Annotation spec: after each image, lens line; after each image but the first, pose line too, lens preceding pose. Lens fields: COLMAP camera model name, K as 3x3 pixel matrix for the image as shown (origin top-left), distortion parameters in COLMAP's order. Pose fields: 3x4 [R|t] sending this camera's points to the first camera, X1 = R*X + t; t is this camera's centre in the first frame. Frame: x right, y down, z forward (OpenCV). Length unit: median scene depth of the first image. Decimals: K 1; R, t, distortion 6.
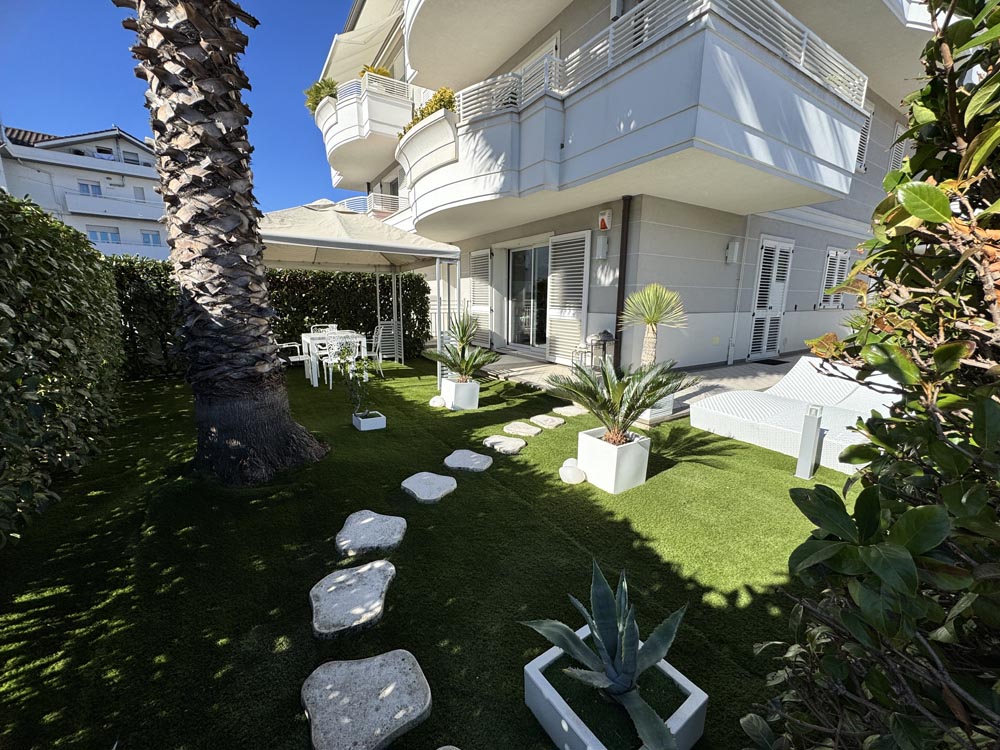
lens RADIAL K [[399.1, 0, 500.0], [0, 399.1, 375.0], [0, 0, 1]] dist [-0.001626, -0.000094]
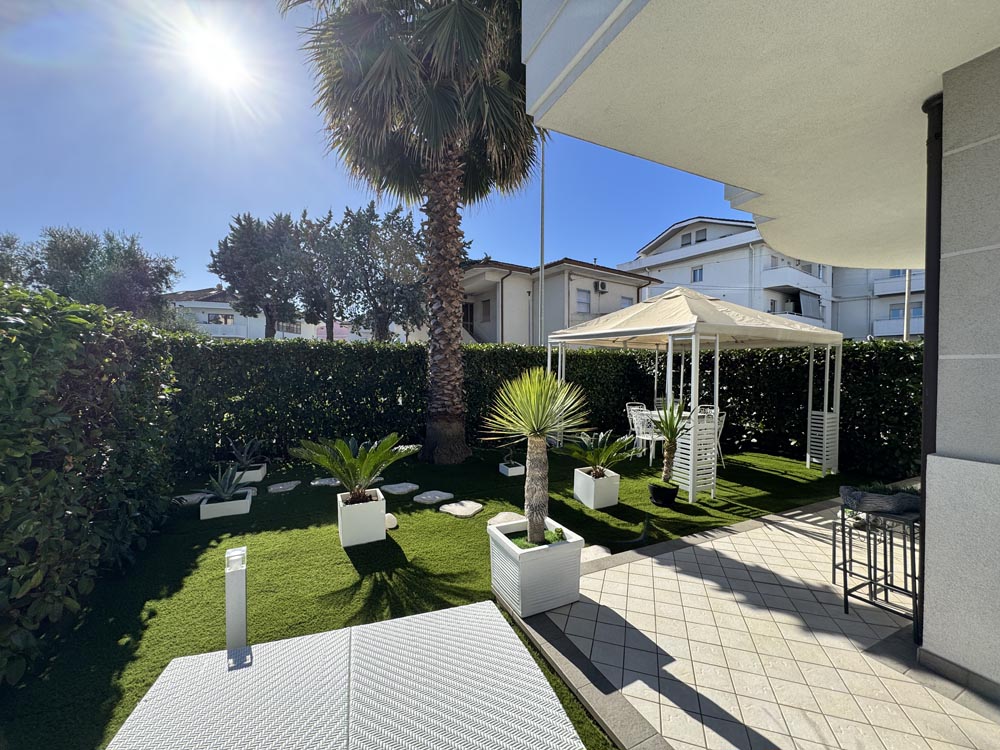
lens RADIAL K [[399.1, 0, 500.0], [0, 399.1, 375.0], [0, 0, 1]] dist [-0.001626, -0.000094]
pose [[-0.124688, 0.011338, -0.992131, 1.760738], [-0.188452, 0.981462, 0.034900, -0.410548], [0.974135, 0.191321, -0.120240, 1.830735]]
